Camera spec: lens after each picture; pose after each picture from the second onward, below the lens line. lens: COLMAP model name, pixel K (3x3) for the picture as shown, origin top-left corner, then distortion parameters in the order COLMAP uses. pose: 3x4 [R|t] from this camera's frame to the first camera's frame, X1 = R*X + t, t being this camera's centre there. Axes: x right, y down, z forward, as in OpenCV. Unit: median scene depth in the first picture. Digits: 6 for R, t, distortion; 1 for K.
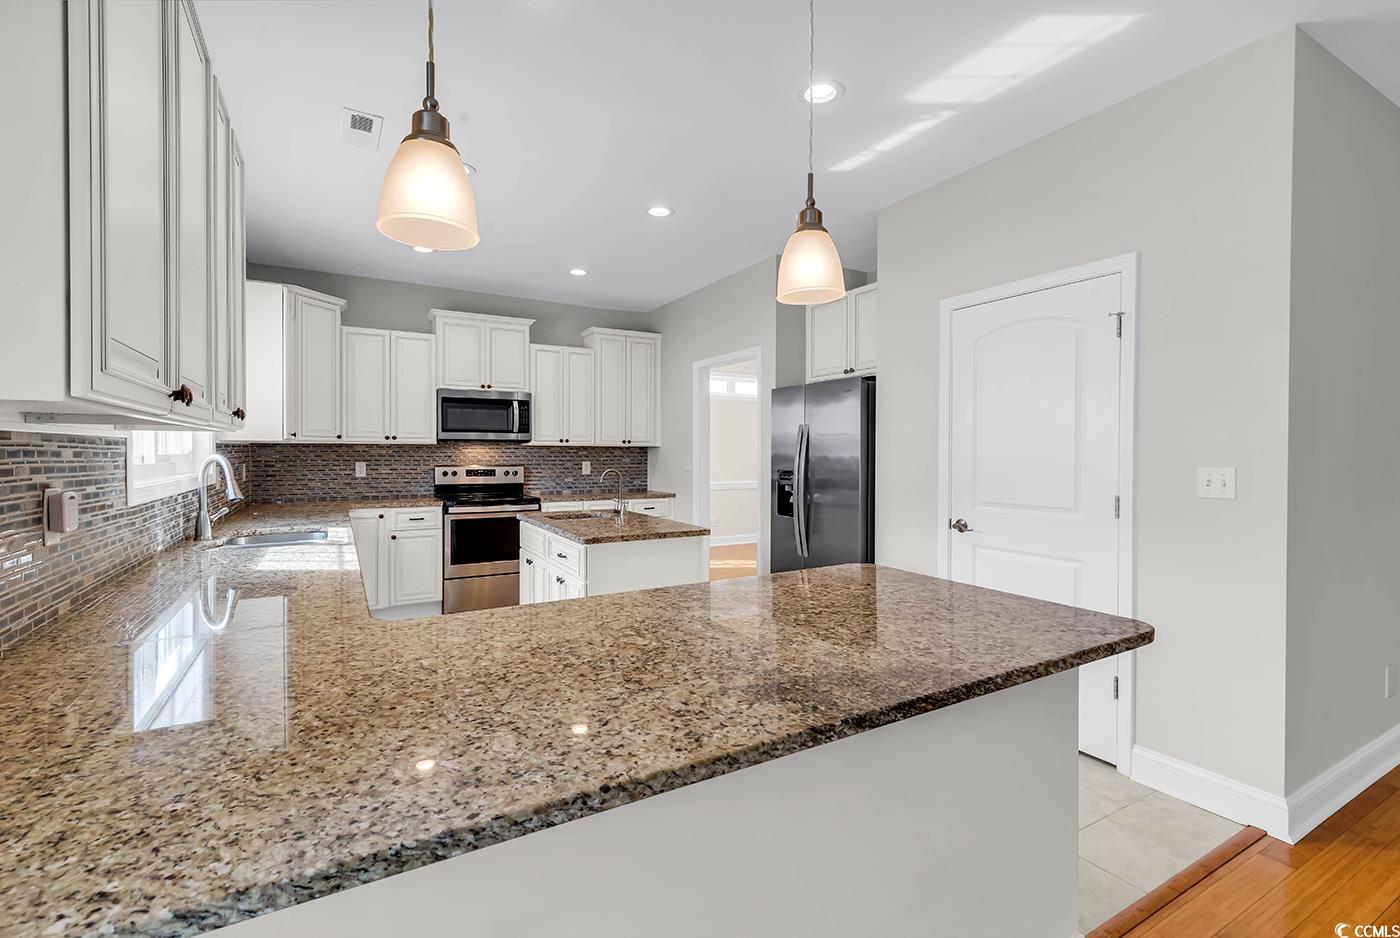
lens RADIAL K [[649.5, 0, 700.4], [0, 649.5, 434.9], [0, 0, 1]] dist [-0.000279, -0.000015]
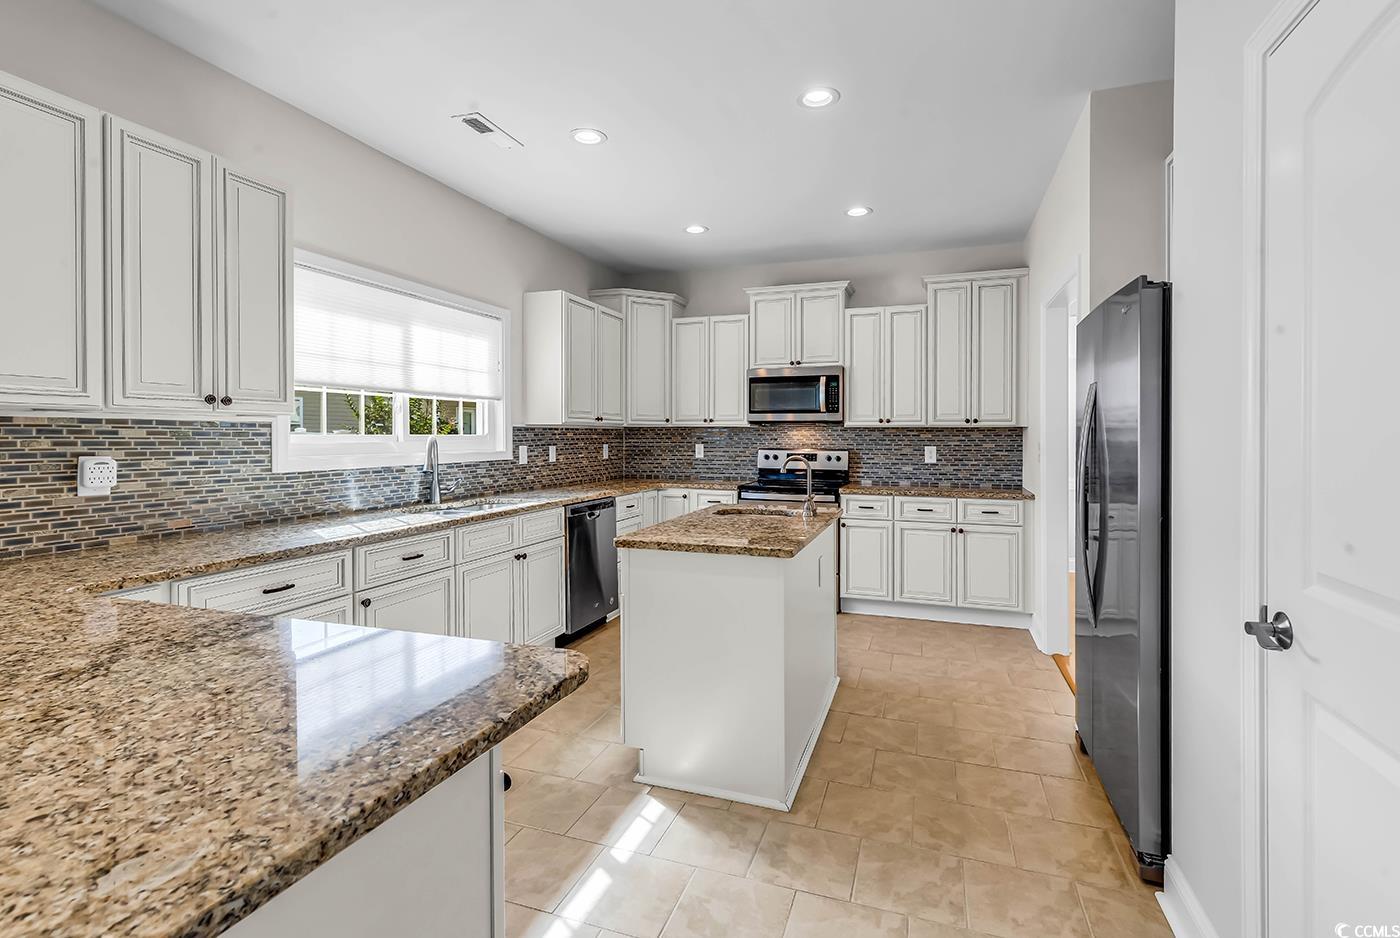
lens RADIAL K [[649.5, 0, 700.4], [0, 649.5, 434.9], [0, 0, 1]] dist [-0.000279, -0.000015]
pose [[0.648430, 0.000982, -0.761273, 0.276651], [0.019430, 0.999652, 0.017840, 0.007703], [0.761026, -0.026360, 0.648186, 0.300015]]
